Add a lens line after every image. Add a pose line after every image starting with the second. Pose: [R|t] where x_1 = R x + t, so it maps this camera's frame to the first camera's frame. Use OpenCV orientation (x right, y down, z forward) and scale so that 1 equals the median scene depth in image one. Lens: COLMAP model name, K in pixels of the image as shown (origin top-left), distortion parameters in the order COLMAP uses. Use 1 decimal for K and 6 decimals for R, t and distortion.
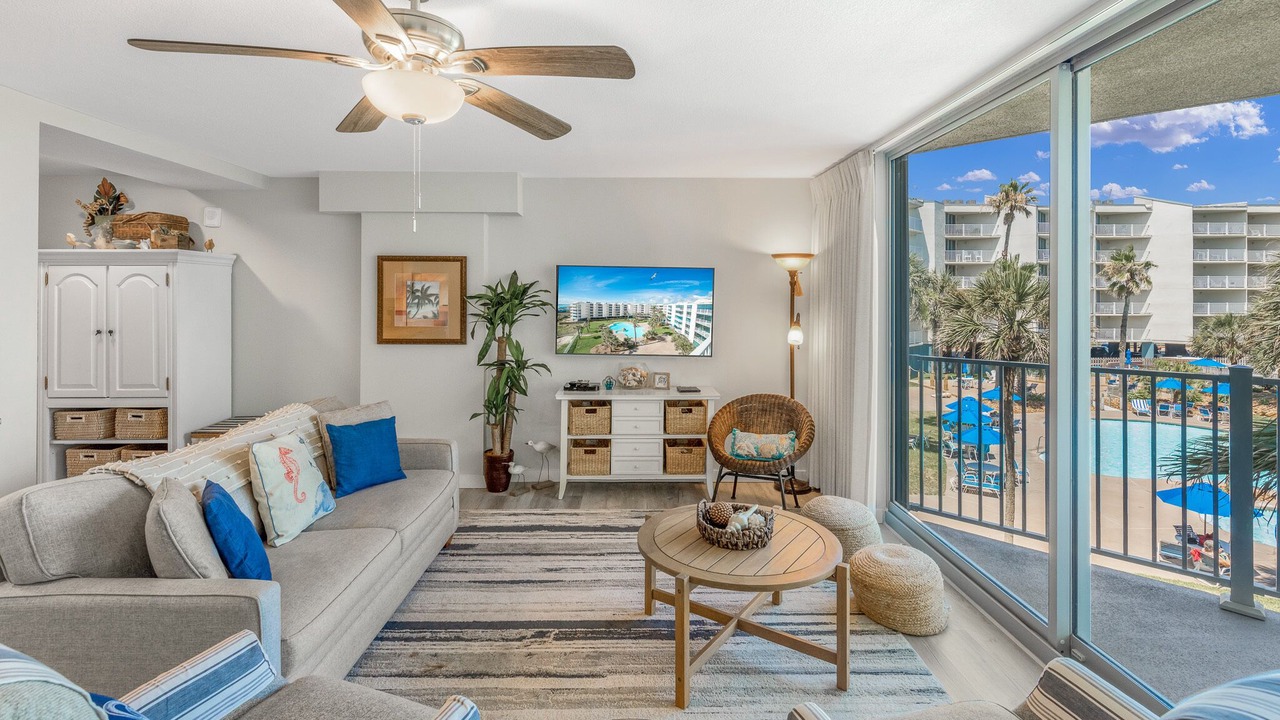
lens RADIAL K [[583.2, 0, 640.5], [0, 583.2, 311.4], [0, 0, 1]] dist [-0.002996, -0.000337]
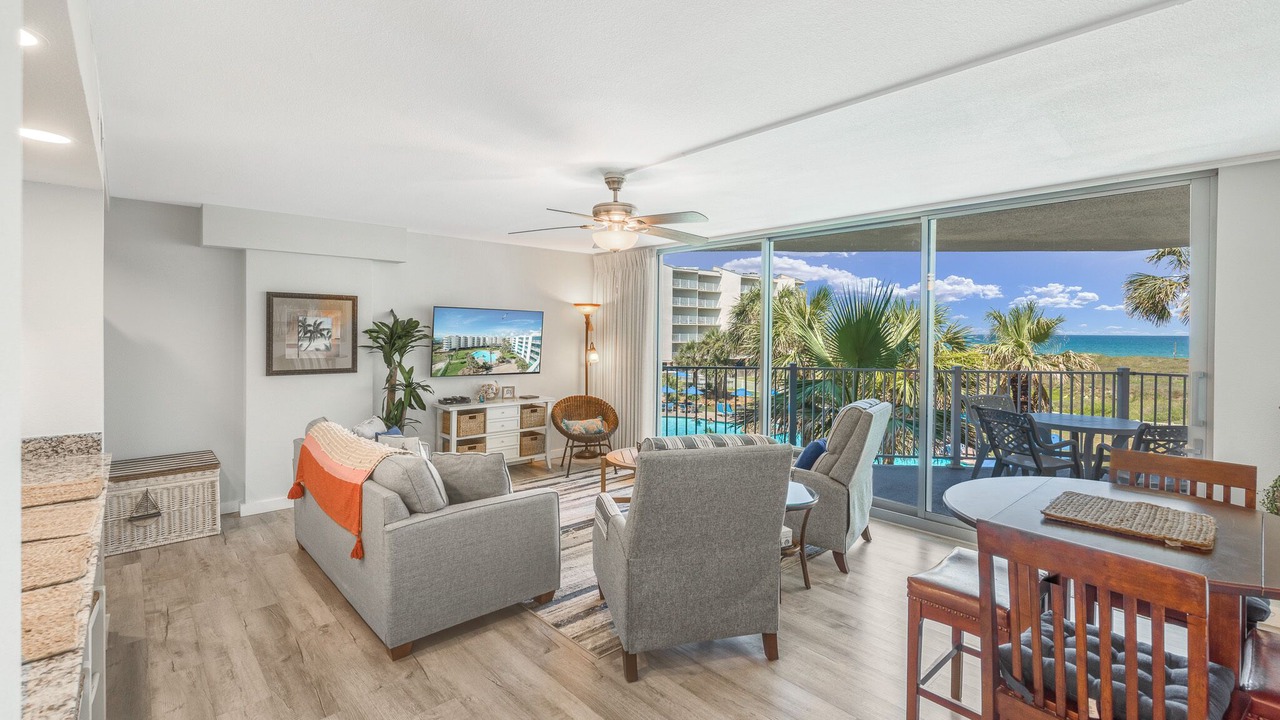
lens RADIAL K [[571.8, 0, 640.0], [0, 571.8, 360.0], [0, 0, 1]] dist [-0.001048, -0.000105]
pose [[0.749323, -0.033151, 0.661375, -0.627207], [0.013708, 0.999309, 0.034559, 0.000411], [-0.662063, -0.016829, 0.749259, -0.217747]]
